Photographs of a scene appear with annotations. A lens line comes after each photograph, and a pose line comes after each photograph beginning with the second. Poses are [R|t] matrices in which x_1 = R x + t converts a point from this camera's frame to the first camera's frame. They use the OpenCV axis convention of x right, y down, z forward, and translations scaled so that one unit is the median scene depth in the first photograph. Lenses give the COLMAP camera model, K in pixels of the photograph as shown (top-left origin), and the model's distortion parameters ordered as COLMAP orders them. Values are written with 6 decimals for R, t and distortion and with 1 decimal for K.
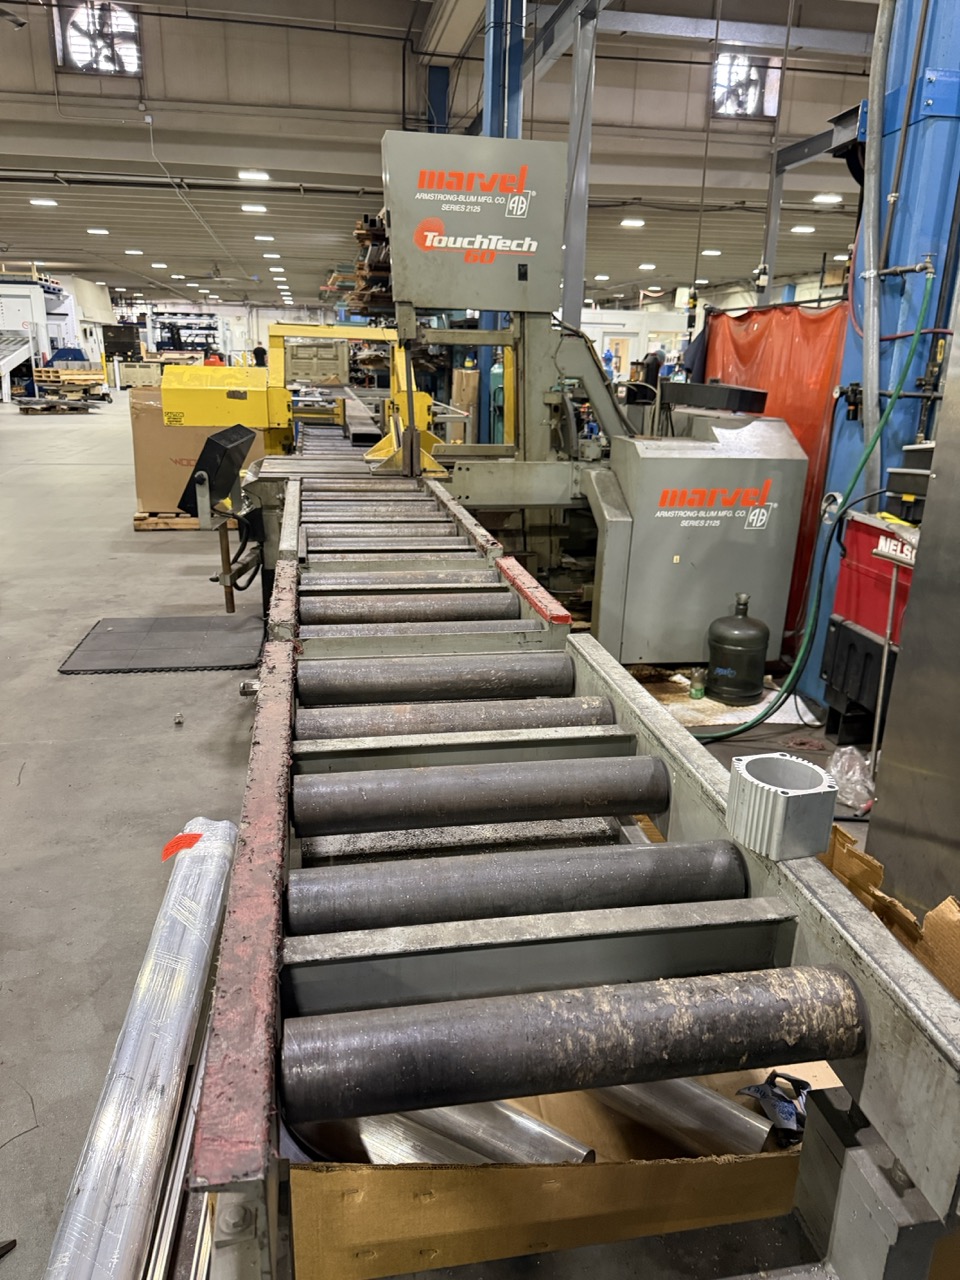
lens RADIAL K [[904.7, 0, 475.4], [0, 904.7, 647.5], [0, 0, 1]] dist [0.060298, -0.083134]
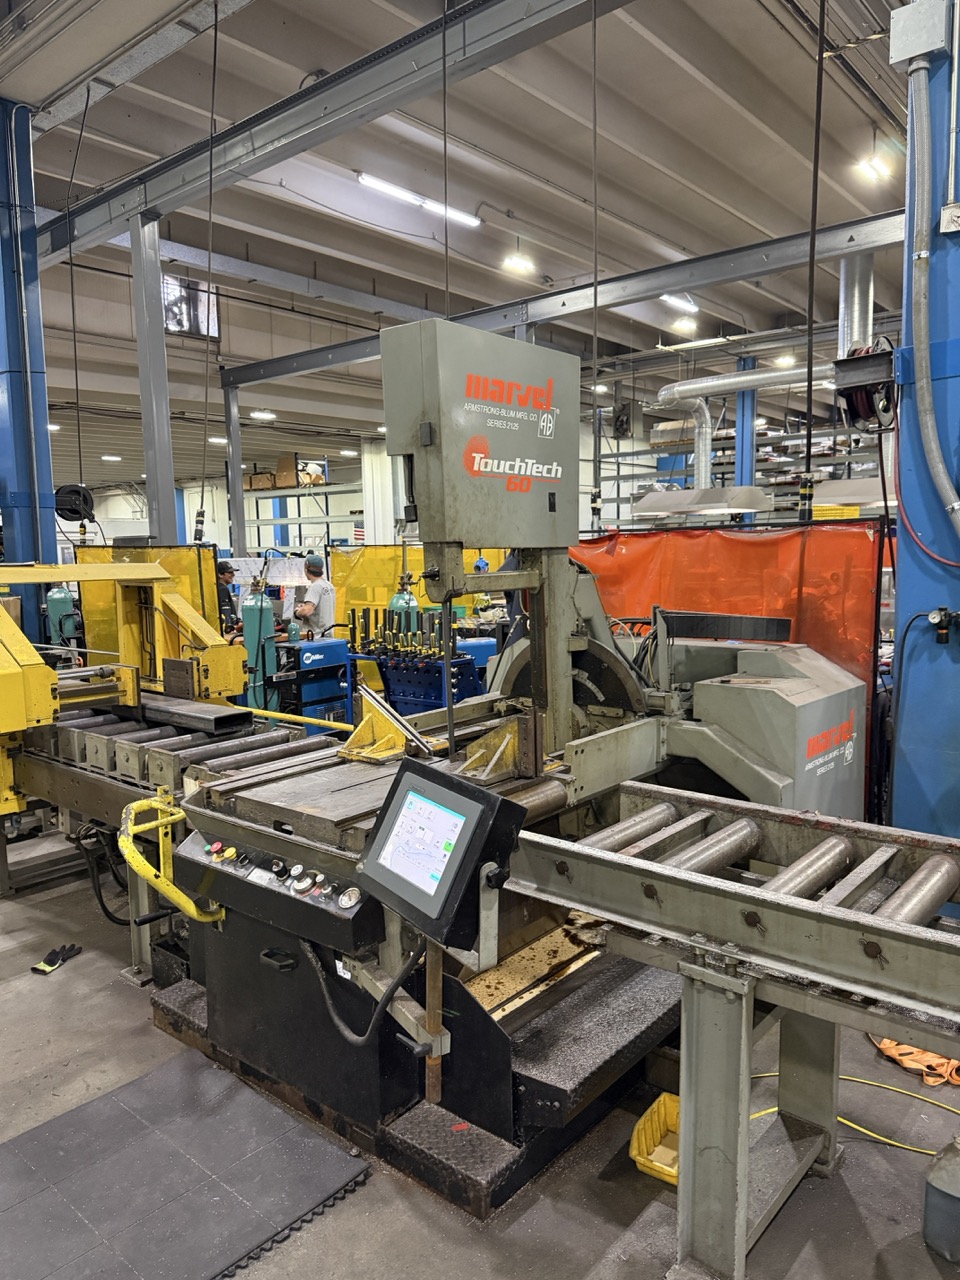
lens RADIAL K [[904.7, 0, 477.5], [0, 904.7, 646.5], [0, 0, 1]] dist [0.060298, -0.083134]
pose [[0.767940, -0.108058, 0.631342, -0.468900], [0.233024, 0.965257, -0.118232, -0.188972], [-0.596631, 0.237913, 0.766439, 0.413010]]
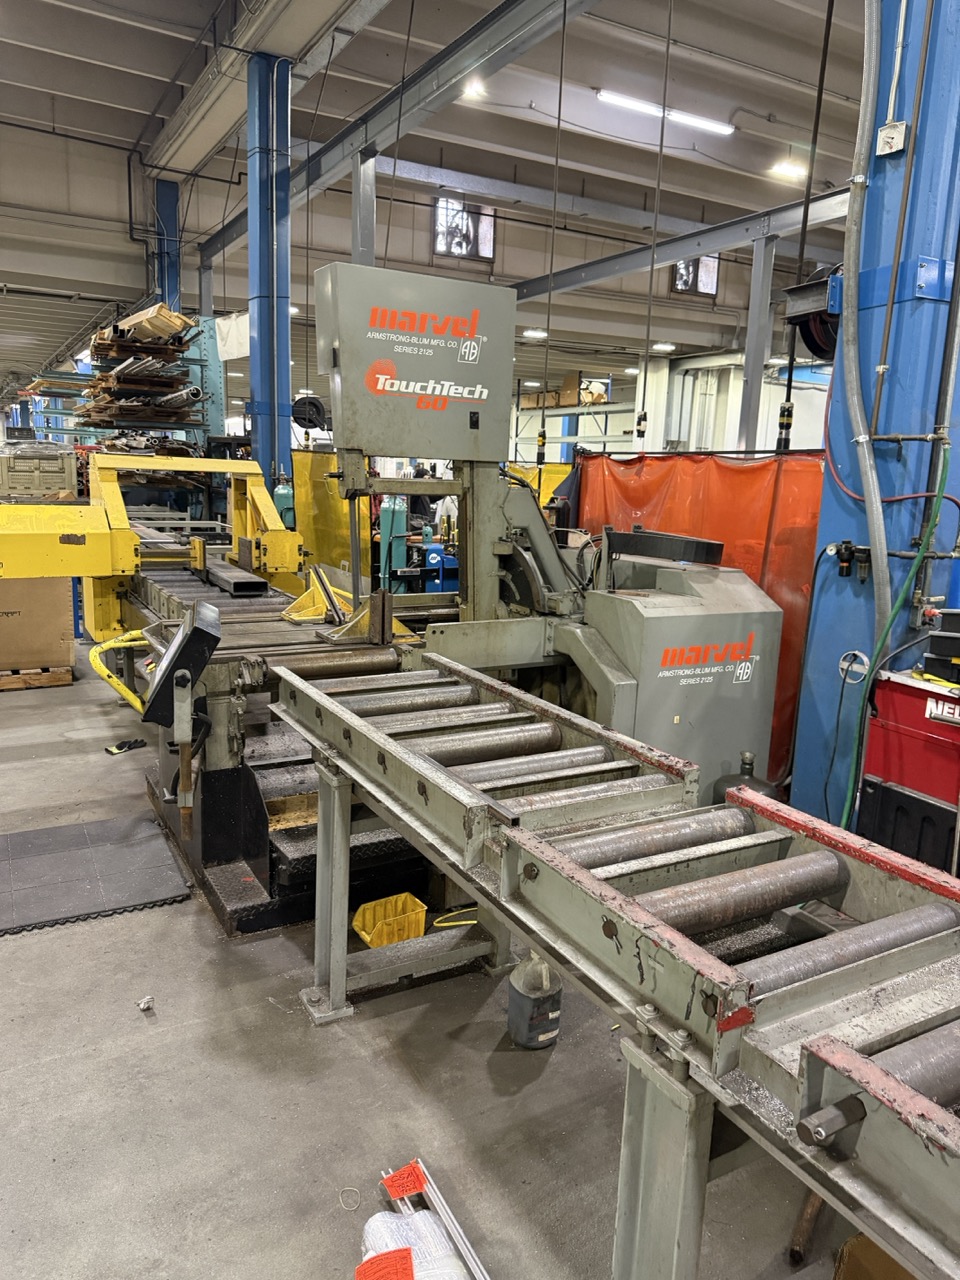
lens RADIAL K [[904.7, 0, 473.6], [0, 904.7, 641.1], [0, 0, 1]] dist [0.060298, -0.083134]
pose [[0.944765, -0.053024, 0.323431, -0.234585], [0.089266, 0.991149, -0.098259, -0.088655], [-0.315358, 0.121703, 0.941136, 0.144037]]
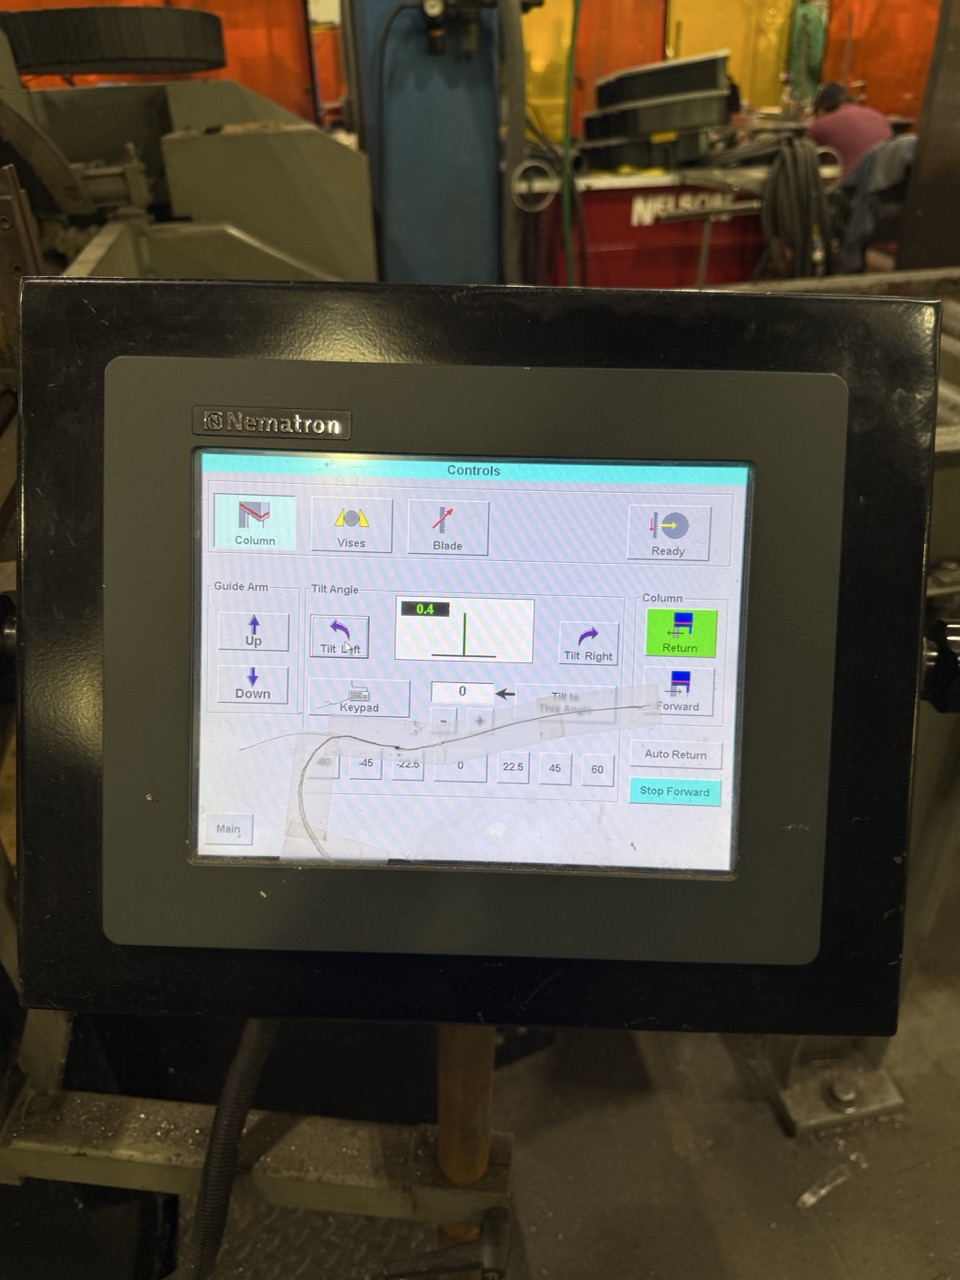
lens RADIAL K [[904.7, 0, 480.3], [0, 904.7, 632.3], [0, 0, 1]] dist [0.060298, -0.083134]
pose [[-0.035555, -0.550193, 0.834280, -0.294996], [0.342245, 0.777626, 0.527415, -0.201866], [-0.938938, 0.304280, 0.160652, 0.762175]]
